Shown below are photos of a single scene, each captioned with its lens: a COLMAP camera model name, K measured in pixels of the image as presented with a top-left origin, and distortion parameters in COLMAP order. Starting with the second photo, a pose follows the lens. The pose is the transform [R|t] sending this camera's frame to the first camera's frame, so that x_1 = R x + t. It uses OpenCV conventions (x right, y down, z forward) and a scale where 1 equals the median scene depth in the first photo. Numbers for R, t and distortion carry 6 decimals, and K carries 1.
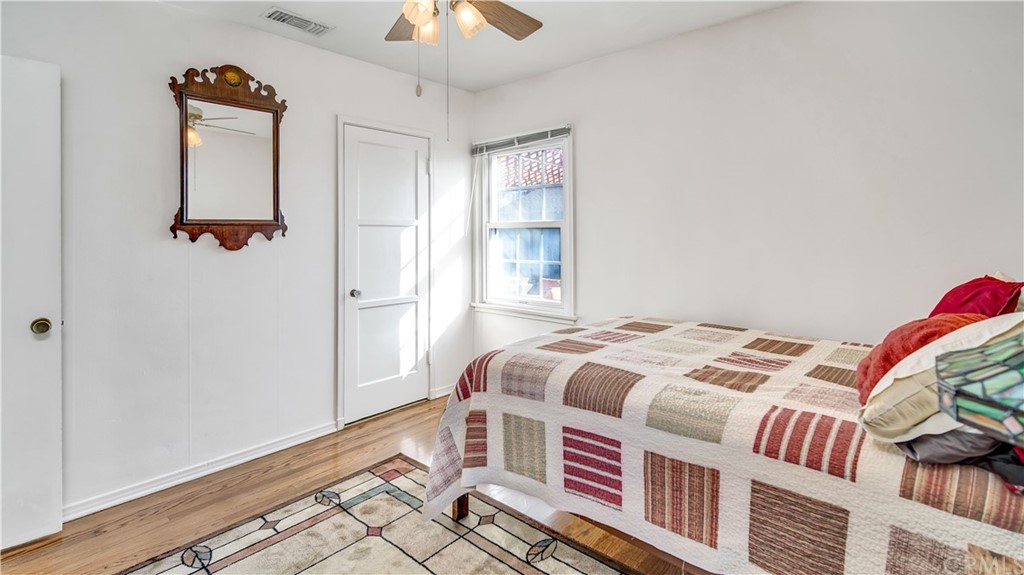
lens RADIAL K [[490.0, 0, 510.6], [0, 490.0, 231.2], [0, 0, 1]] dist [0.001321, -0.000069]
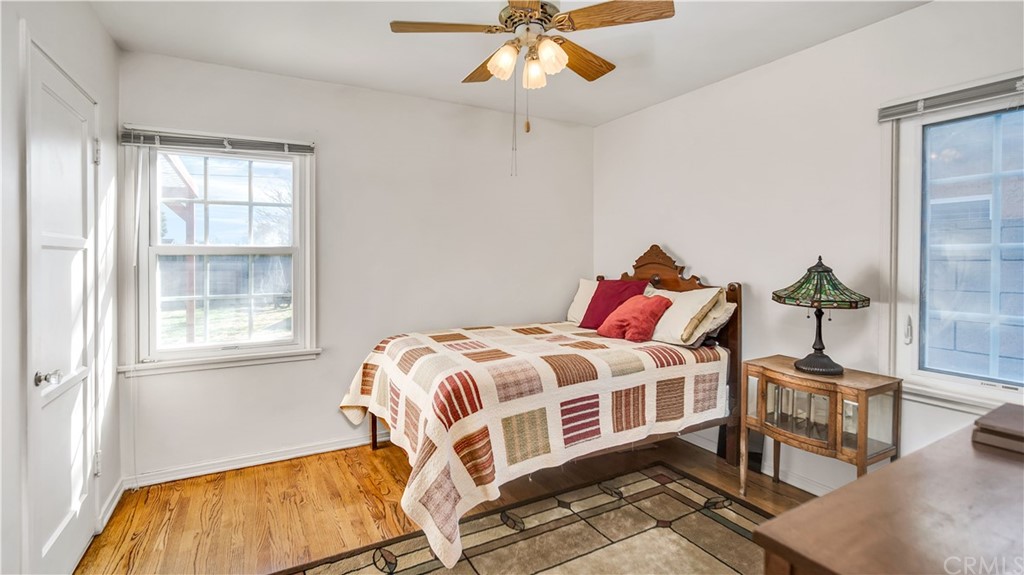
lens RADIAL K [[460.2, 0, 509.5], [0, 460.2, 262.0], [0, 0, 1]] dist [-0.001500, -0.000124]
pose [[0.337822, -0.008498, 0.941172, -1.142904], [-0.003160, 0.999943, 0.010163, -0.006131], [-0.941205, -0.006408, 0.337776, 0.704089]]
